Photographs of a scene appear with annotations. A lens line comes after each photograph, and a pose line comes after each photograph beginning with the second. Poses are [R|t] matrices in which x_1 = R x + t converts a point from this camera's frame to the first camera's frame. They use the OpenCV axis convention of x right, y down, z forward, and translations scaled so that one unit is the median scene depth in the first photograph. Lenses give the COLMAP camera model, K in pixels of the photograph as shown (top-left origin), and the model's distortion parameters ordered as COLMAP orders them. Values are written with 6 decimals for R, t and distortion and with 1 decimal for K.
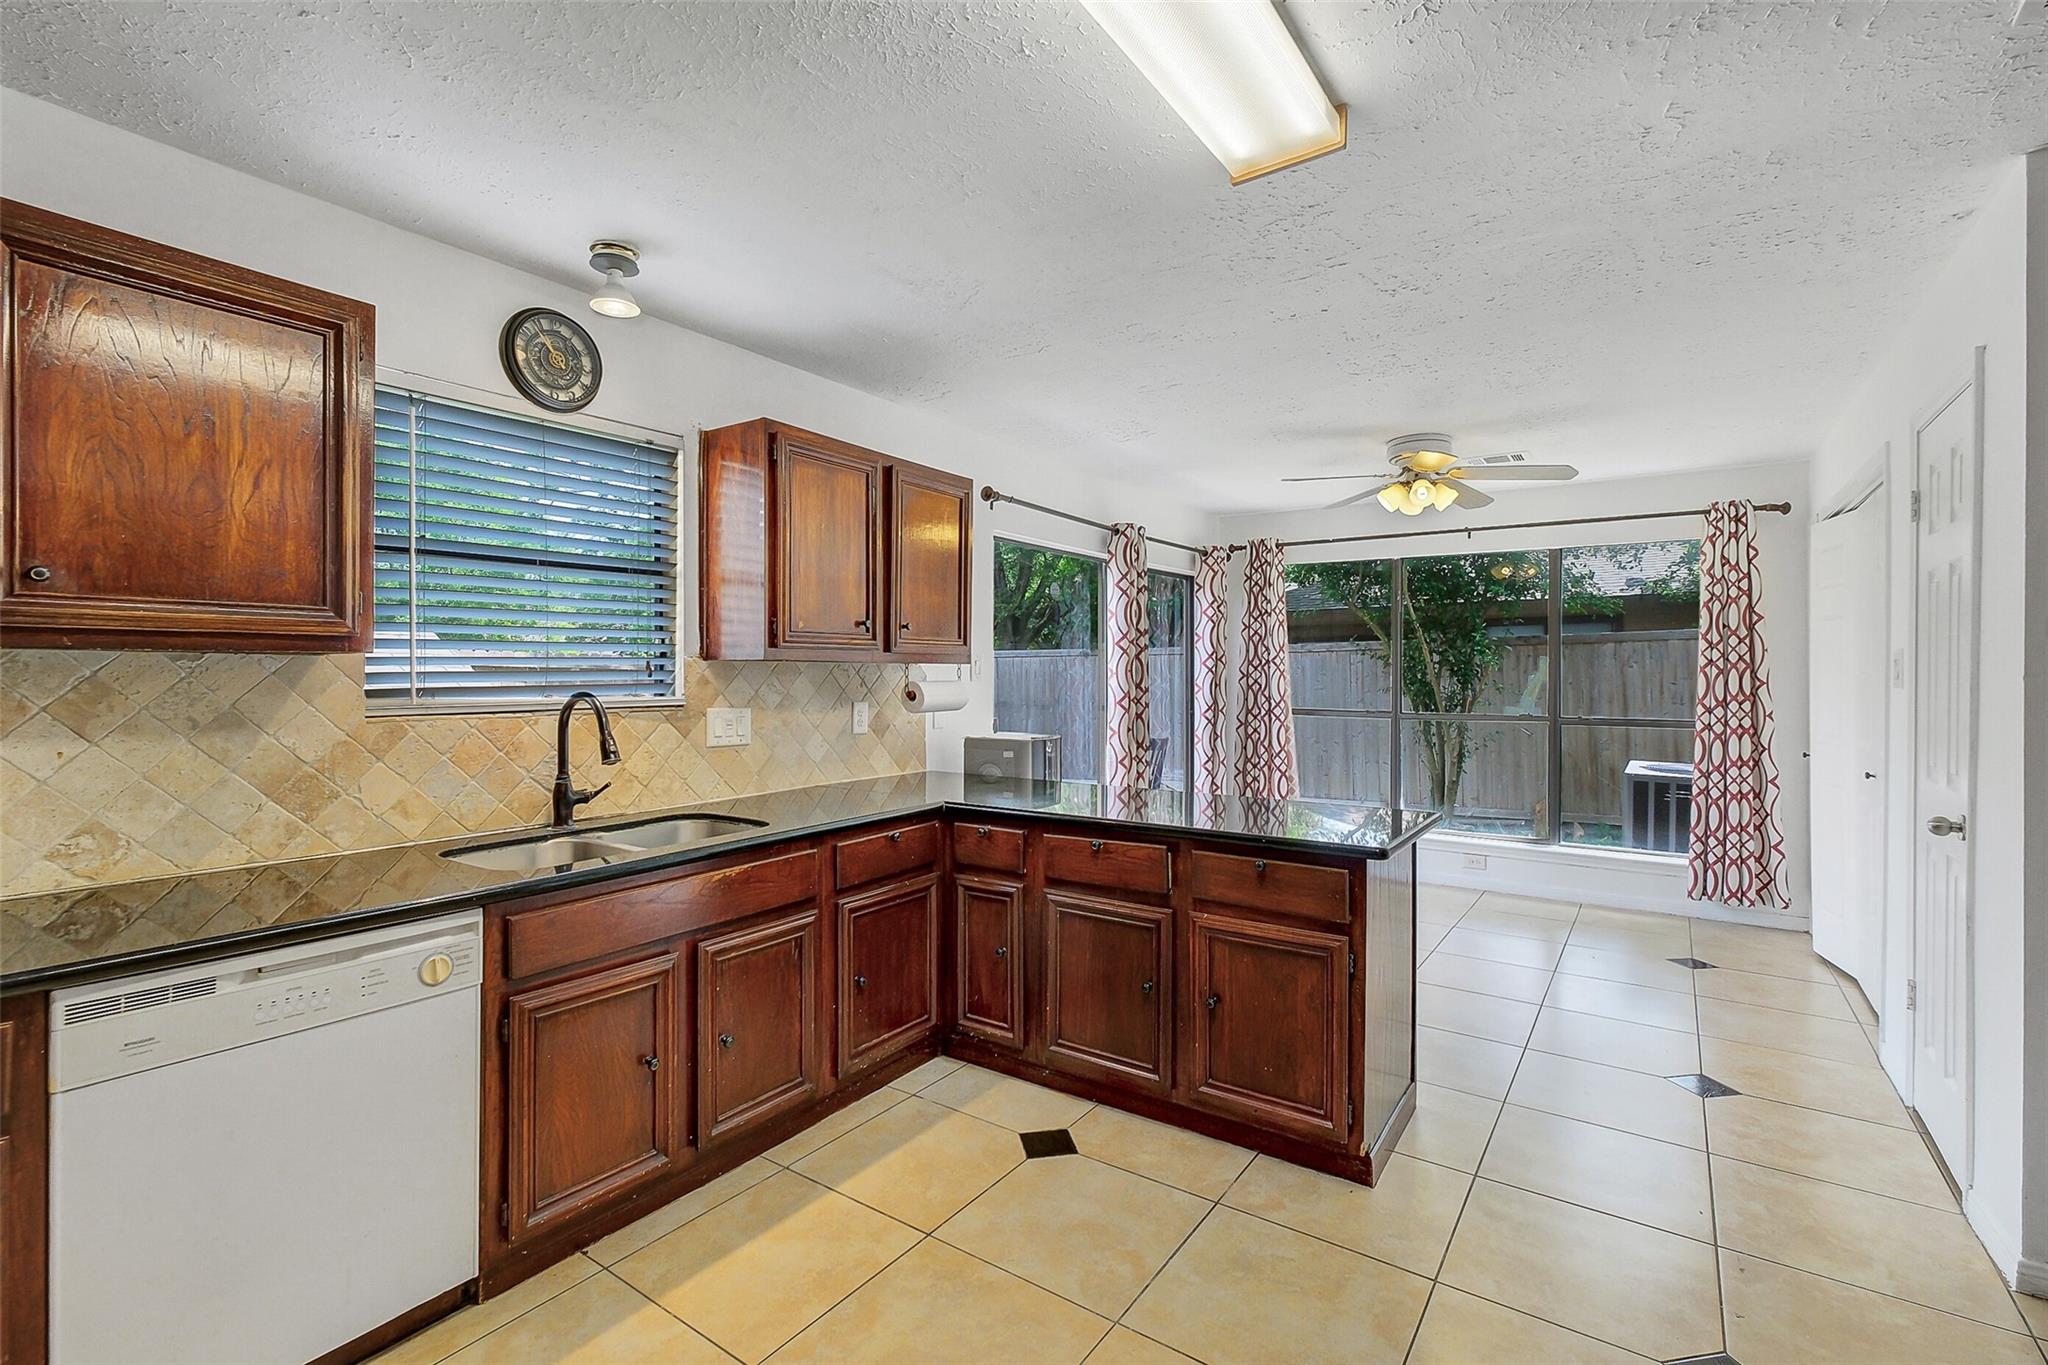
lens RADIAL K [[912.4, 0, 1031.0], [0, 912.4, 674.1], [0, 0, 1]] dist [0.002477, 0.000204]
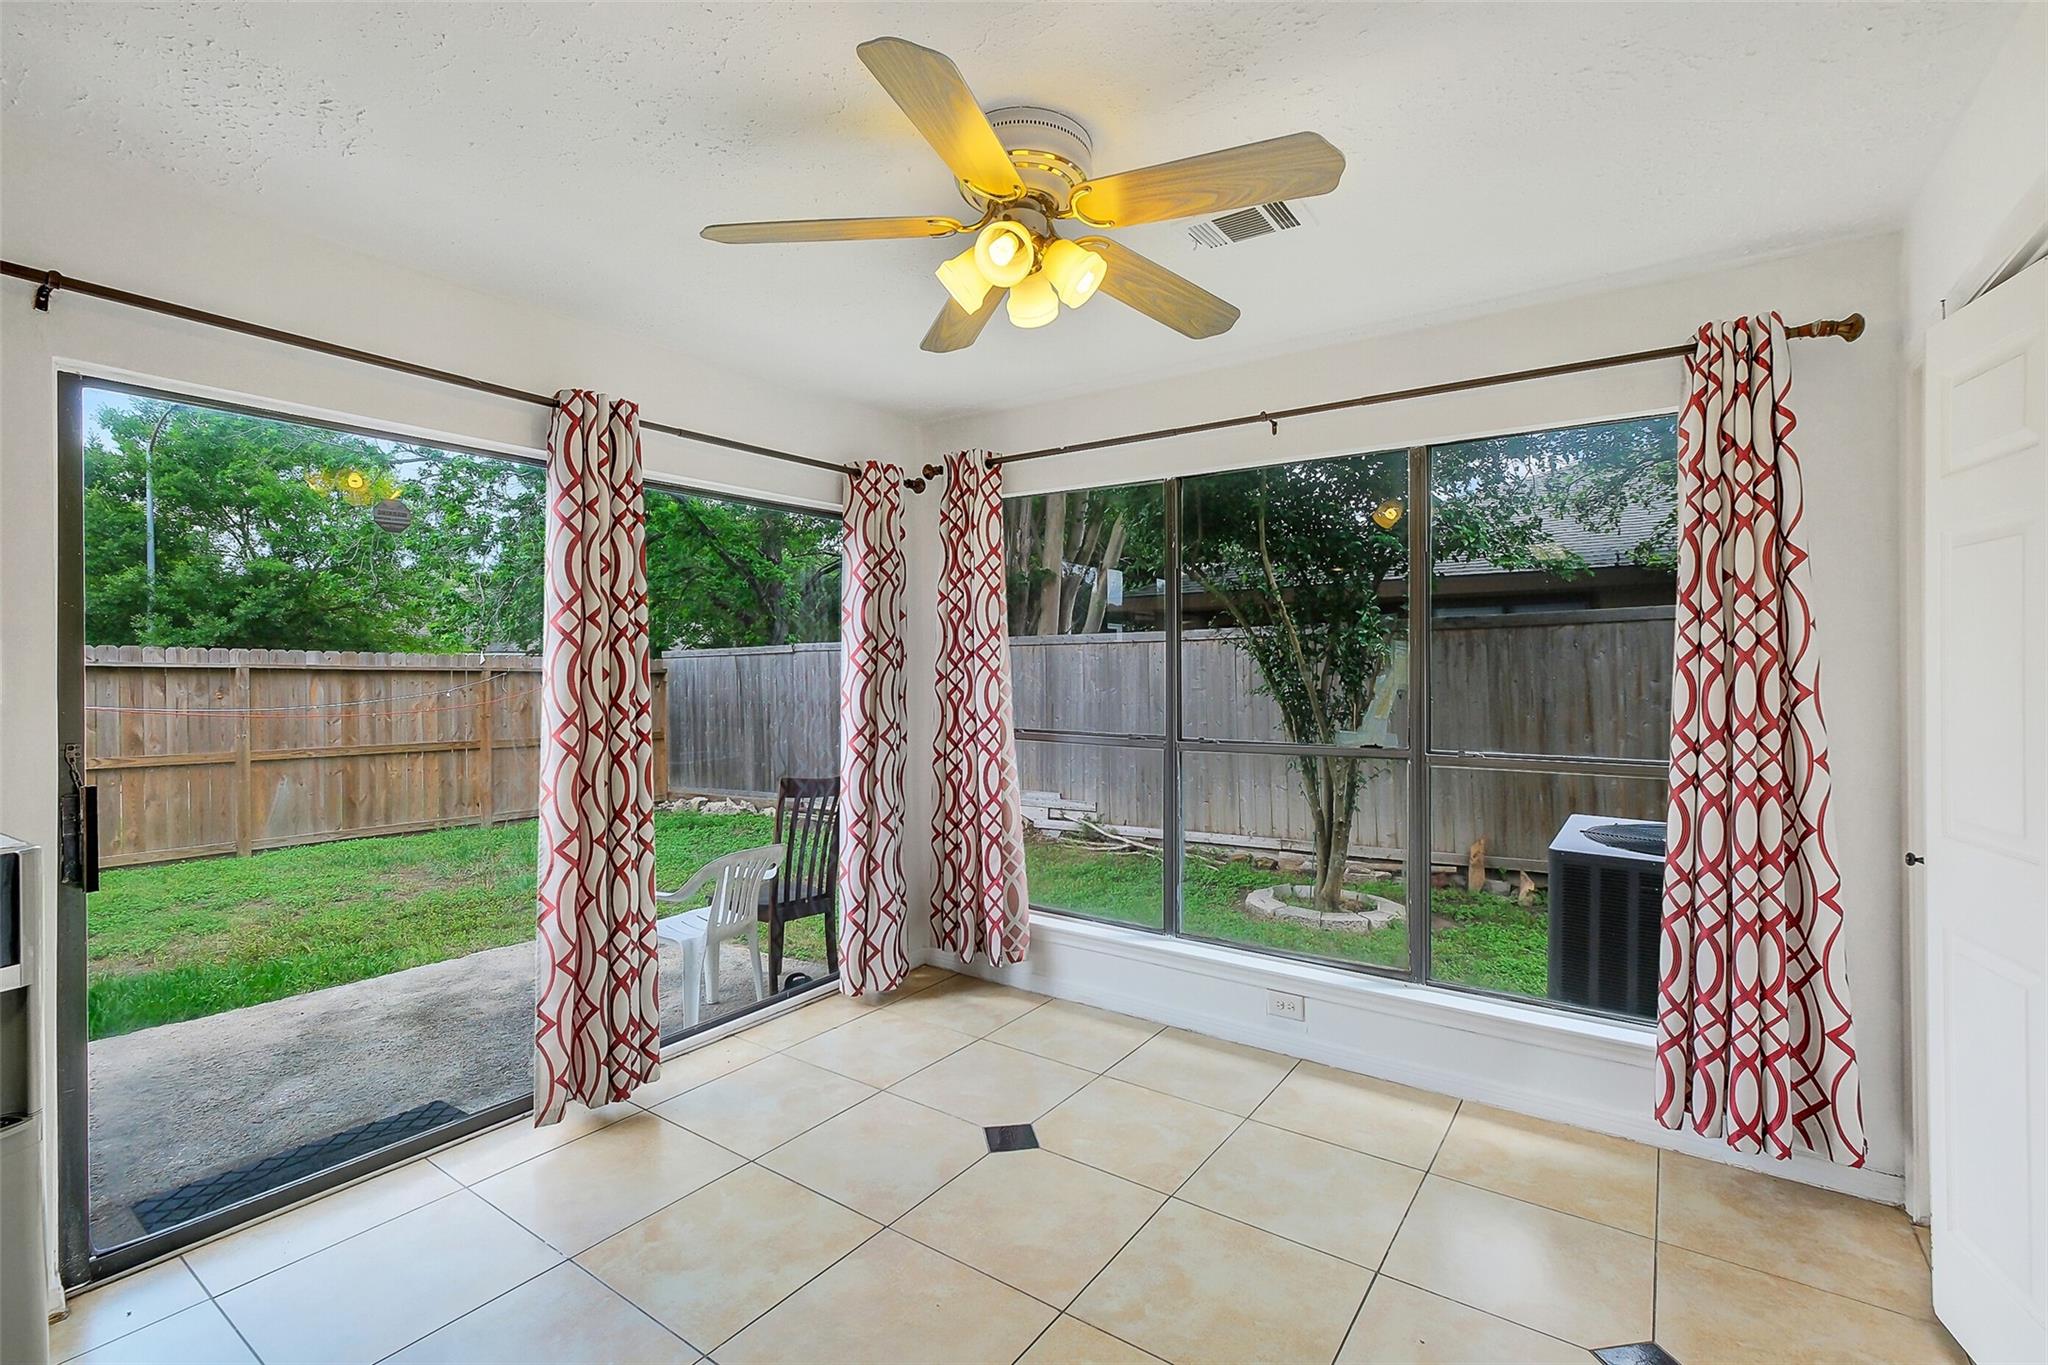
lens RADIAL K [[918.6, 0, 1024.7], [0, 918.6, 669.9], [0, 0, 1]] dist [-0.000179, 0.000091]
pose [[0.999970, -0.005870, -0.005123, 0.386289], [0.005879, 0.999981, 0.001683, -0.005211], [0.005113, -0.001713, 0.999985, 0.507094]]
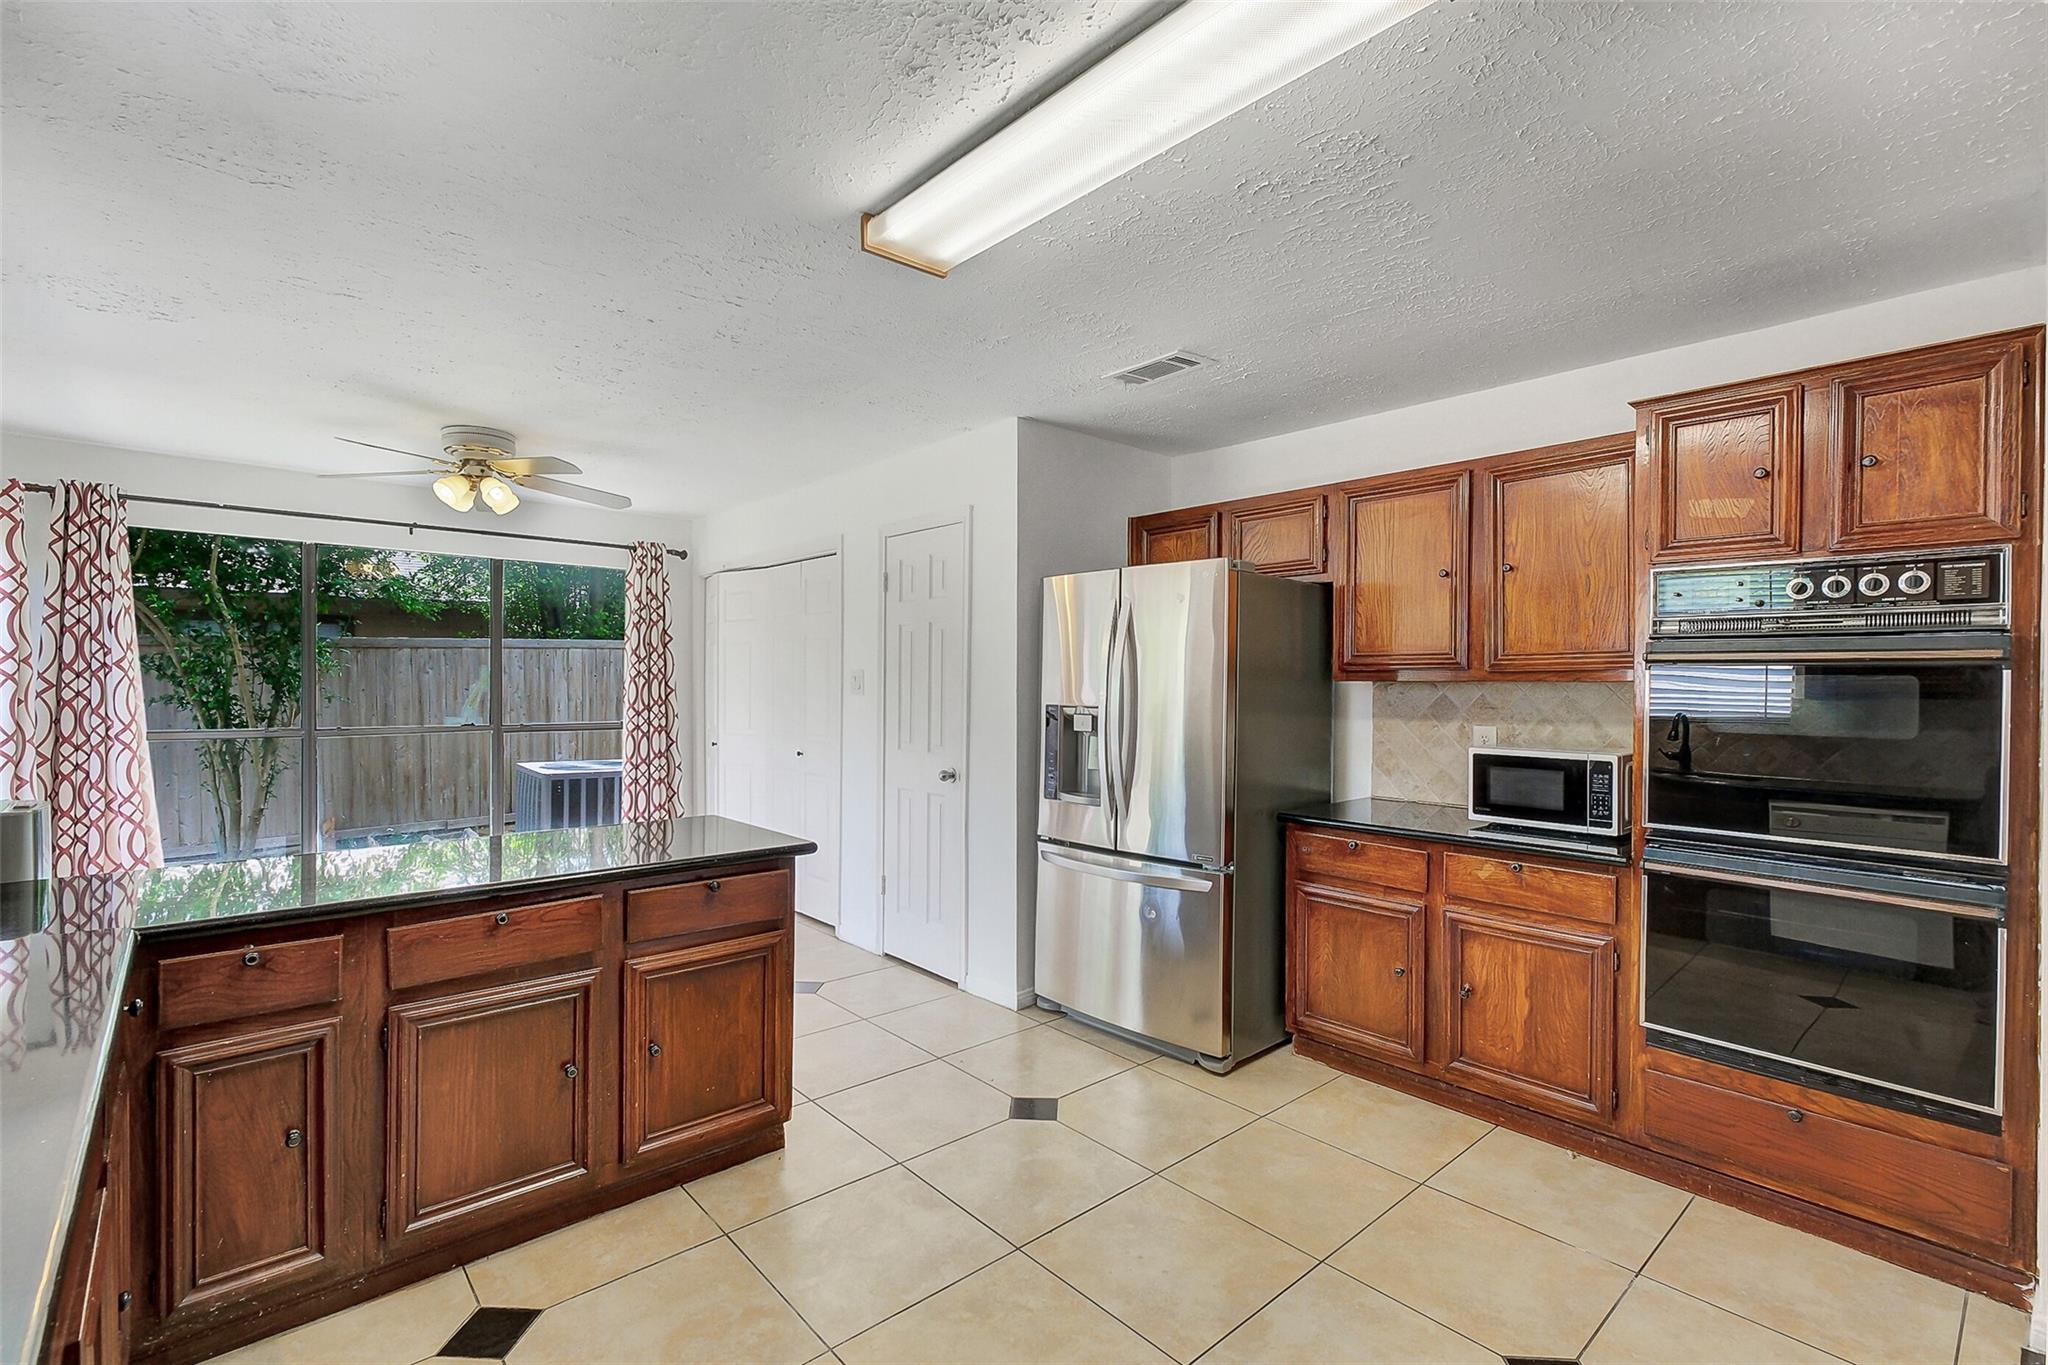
lens RADIAL K [[921.5, 0, 1025.1], [0, 921.5, 686.8], [0, 0, 1]] dist [0.000187, 0.000071]
pose [[0.232399, -0.008062, 0.972587, -0.325534], [-0.004427, 0.999947, 0.009347, -0.009038], [-0.972610, -0.006478, 0.232351, 0.221976]]
